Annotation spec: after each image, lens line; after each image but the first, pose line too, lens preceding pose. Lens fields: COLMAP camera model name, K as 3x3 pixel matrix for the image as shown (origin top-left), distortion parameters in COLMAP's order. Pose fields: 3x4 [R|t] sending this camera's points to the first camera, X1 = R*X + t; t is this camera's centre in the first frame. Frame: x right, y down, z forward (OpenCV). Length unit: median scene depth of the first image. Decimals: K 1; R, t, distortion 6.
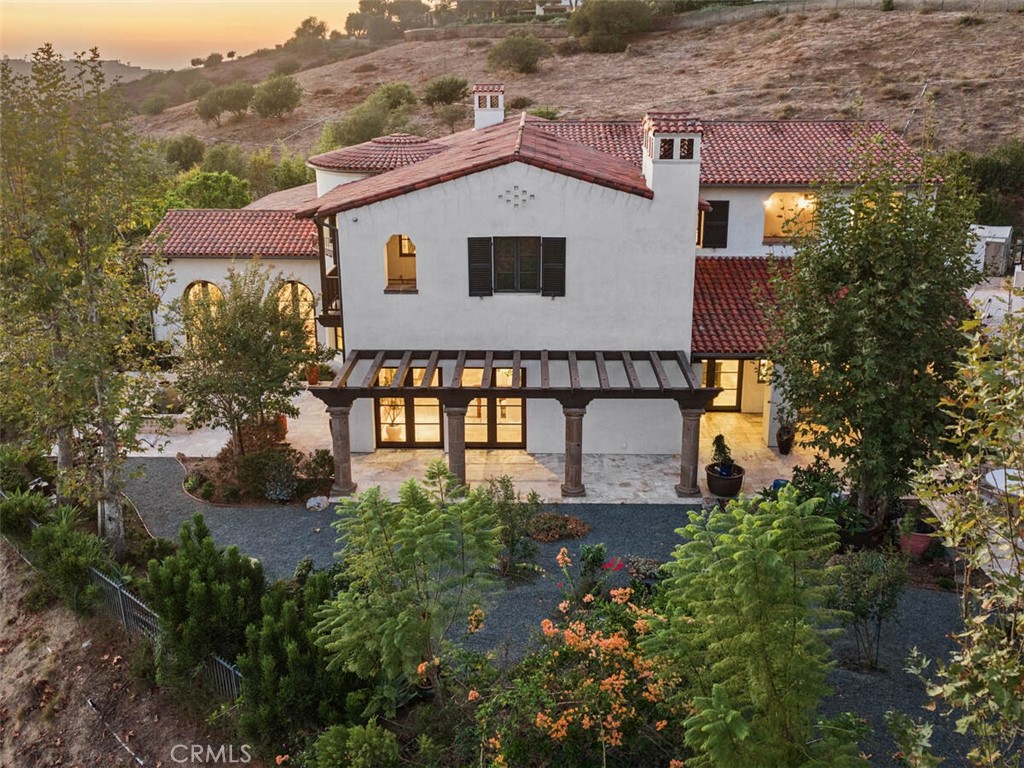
lens RADIAL K [[993.4, 0, 512.0], [0, 993.4, 384.0], [0, 0, 1]] dist [0.014489, 0.003635]
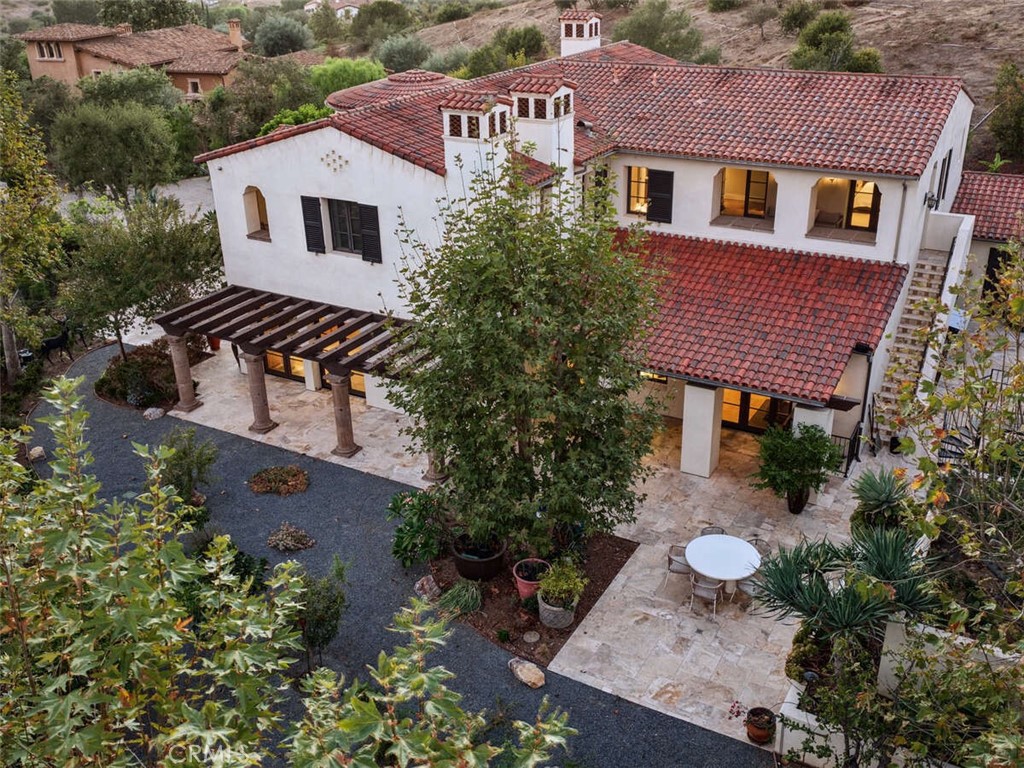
lens RADIAL K [[993.4, 0, 512.0], [0, 993.4, 384.0], [0, 0, 1]] dist [0.014489, 0.003635]
pose [[0.873087, 0.189521, -0.449222, 0.647414], [-0.135188, 0.979335, 0.150425, -0.138068], [0.468448, -0.070605, 0.880666, 0.162663]]
